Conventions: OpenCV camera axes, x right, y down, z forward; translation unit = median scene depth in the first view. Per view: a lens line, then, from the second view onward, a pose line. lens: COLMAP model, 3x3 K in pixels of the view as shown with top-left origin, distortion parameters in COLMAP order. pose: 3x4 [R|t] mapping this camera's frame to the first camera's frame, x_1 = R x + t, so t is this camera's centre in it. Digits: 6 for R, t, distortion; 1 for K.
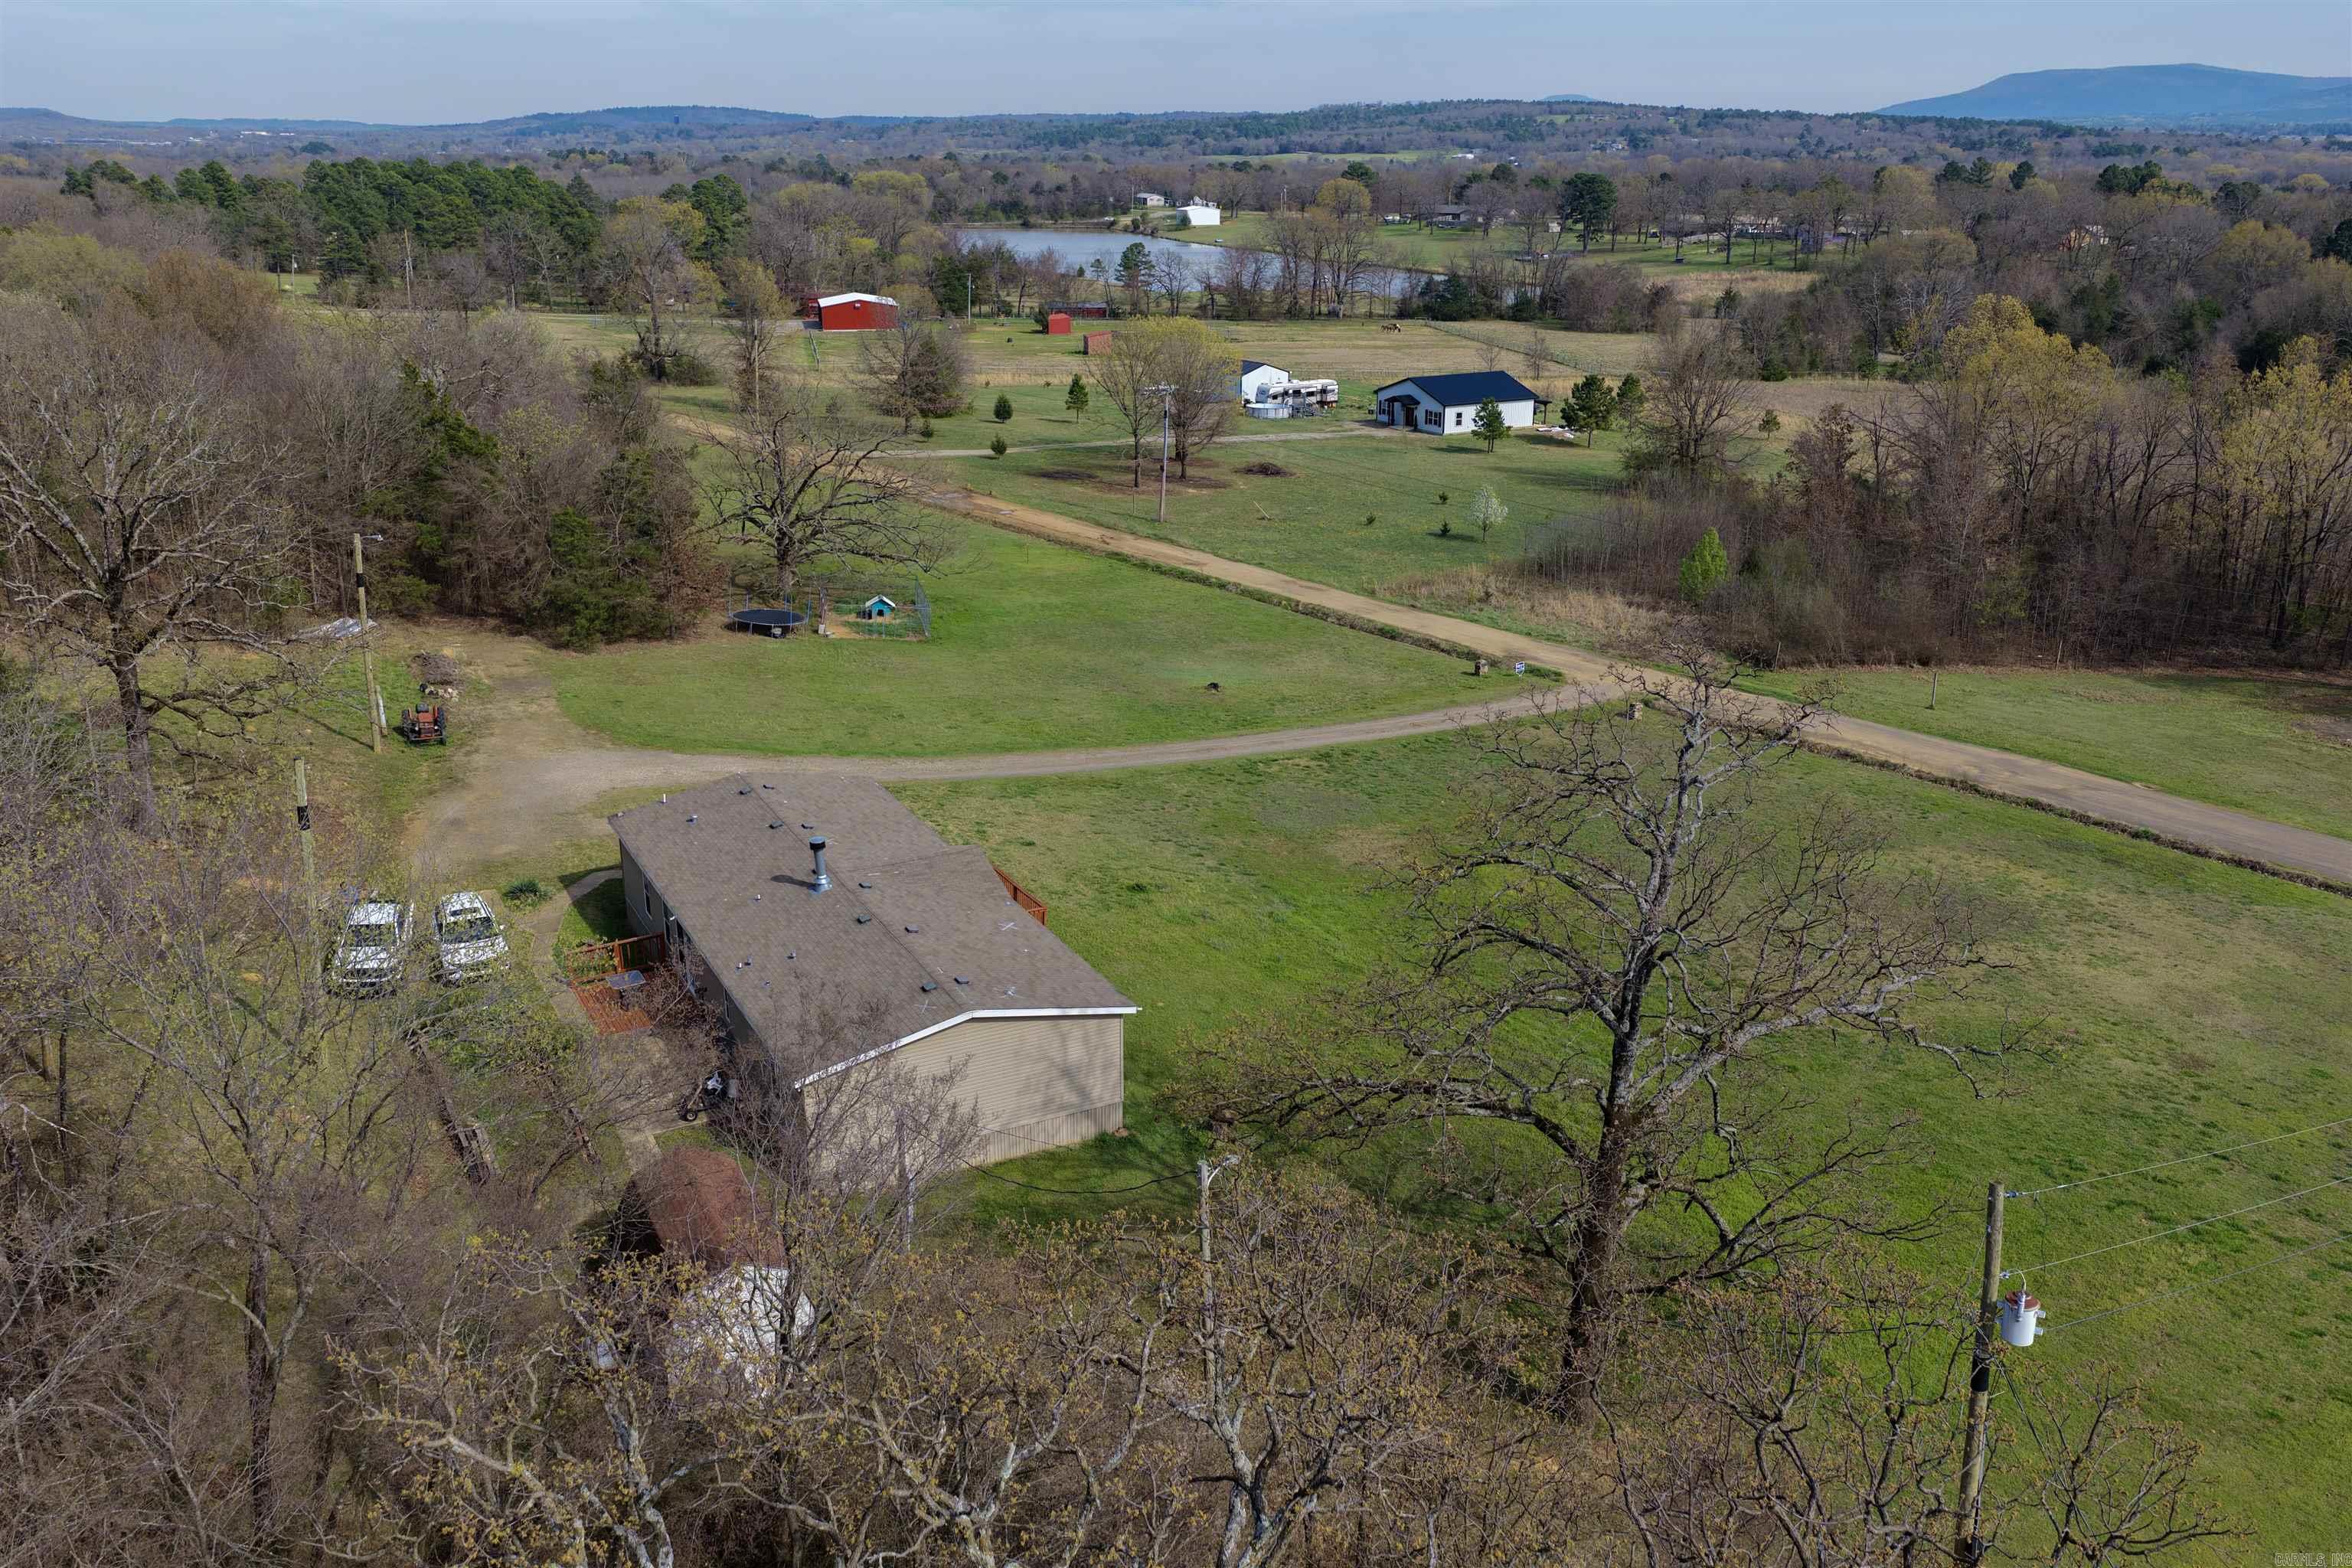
lens RADIAL K [[1955.3, 0, 1183.9], [0, 1955.3, 784.4], [0, 0, 1]] dist [-0.005971, 0.021487]
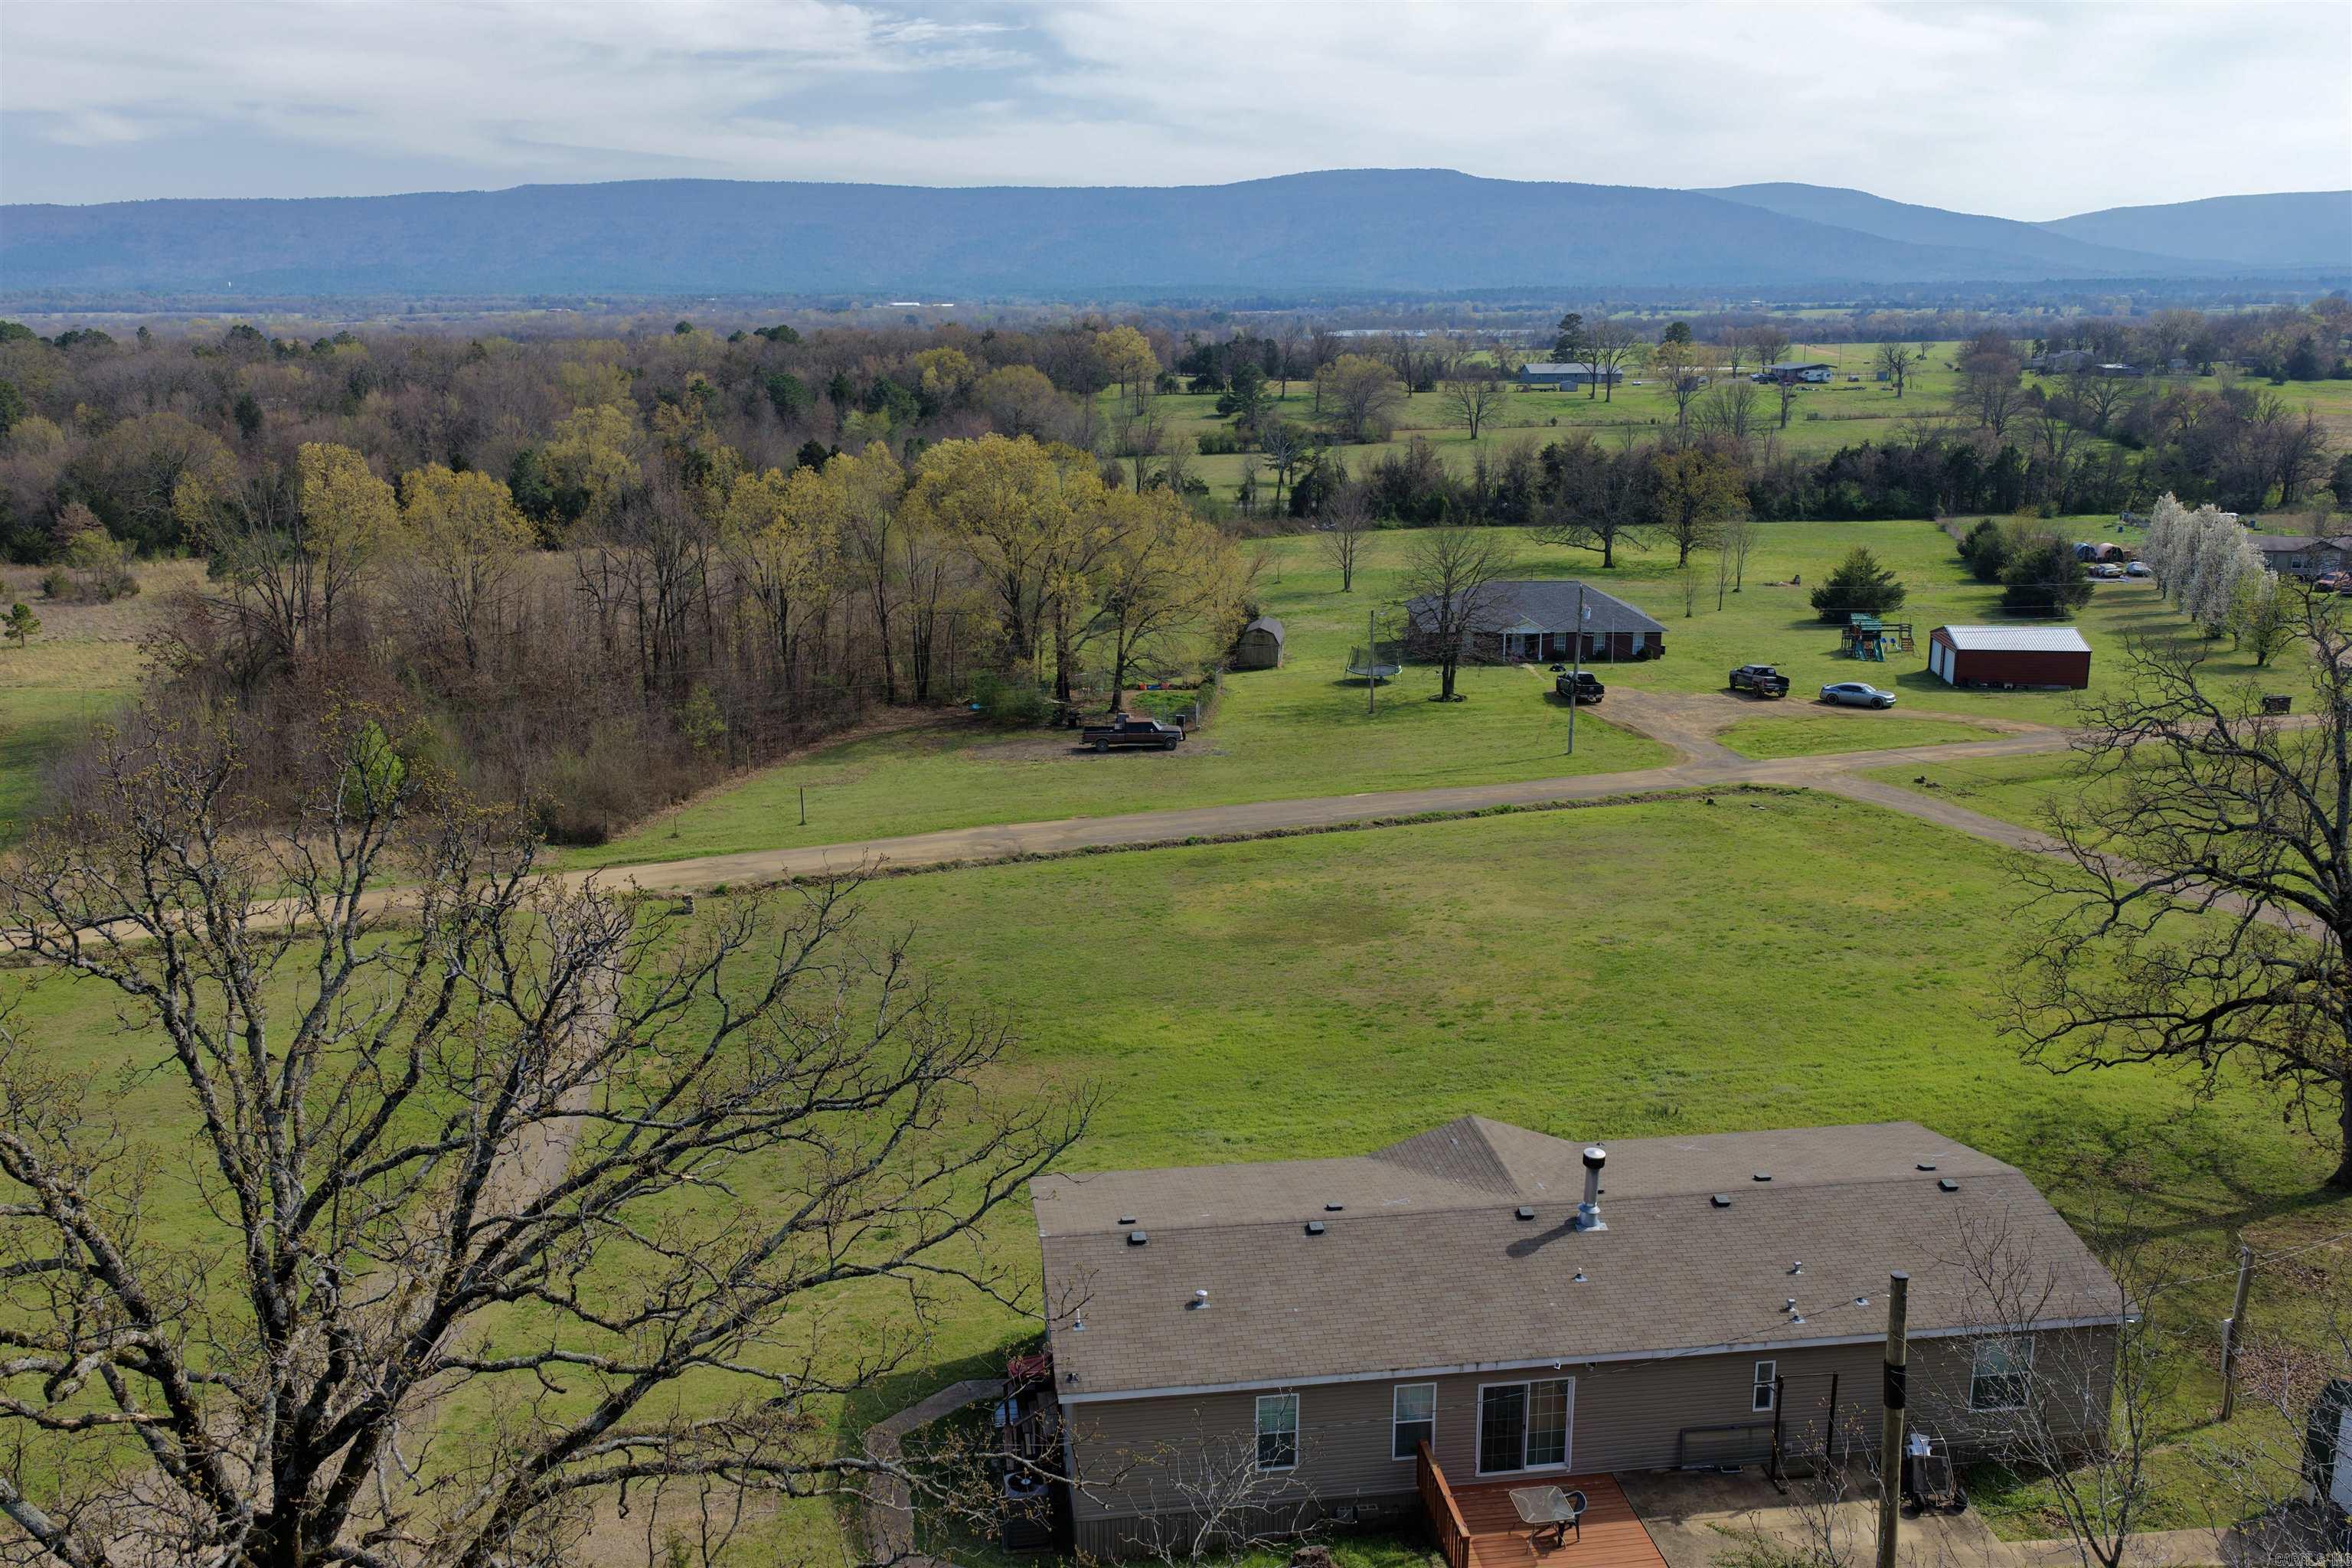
lens RADIAL K [[1955.3, 0, 1183.9], [0, 1955.3, 784.4], [0, 0, 1]] dist [-0.005971, 0.021487]
pose [[0.337555, -0.230449, 0.912661, -0.268716], [0.305759, 0.943837, 0.125233, -0.072988], [-0.890263, 0.236781, 0.389059, 0.259464]]
